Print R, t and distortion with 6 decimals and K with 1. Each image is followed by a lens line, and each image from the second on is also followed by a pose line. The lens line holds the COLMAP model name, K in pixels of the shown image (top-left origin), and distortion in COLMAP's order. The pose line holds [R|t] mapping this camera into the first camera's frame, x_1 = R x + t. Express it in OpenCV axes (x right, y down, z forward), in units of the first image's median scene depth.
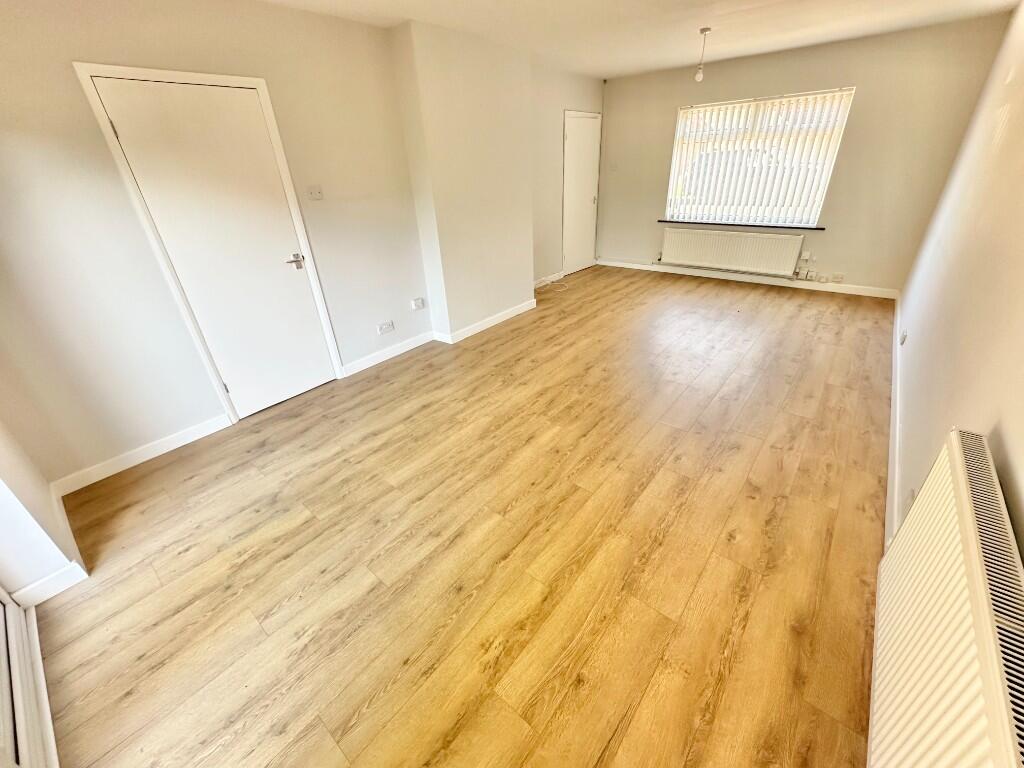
lens RADIAL K [[407.0, 0, 512.5], [0, 407.0, 378.6], [0, 0, 1]] dist [-0.003894, 0.000167]
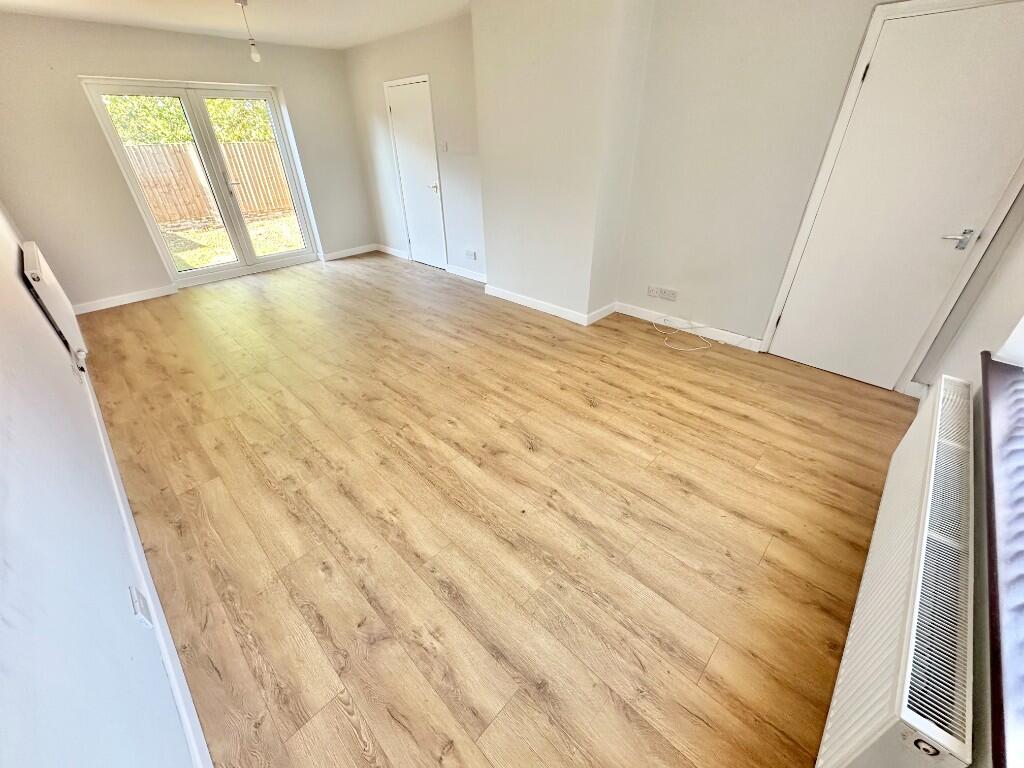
lens RADIAL K [[407.0, 0, 514.6], [0, 407.0, 383.3], [0, 0, 1]] dist [-0.003894, 0.000167]
pose [[-0.064764, 0.565556, -0.822163, 0.970634], [-0.451095, 0.718316, 0.529656, -0.569061], [0.890123, 0.405176, 0.208599, 0.978498]]
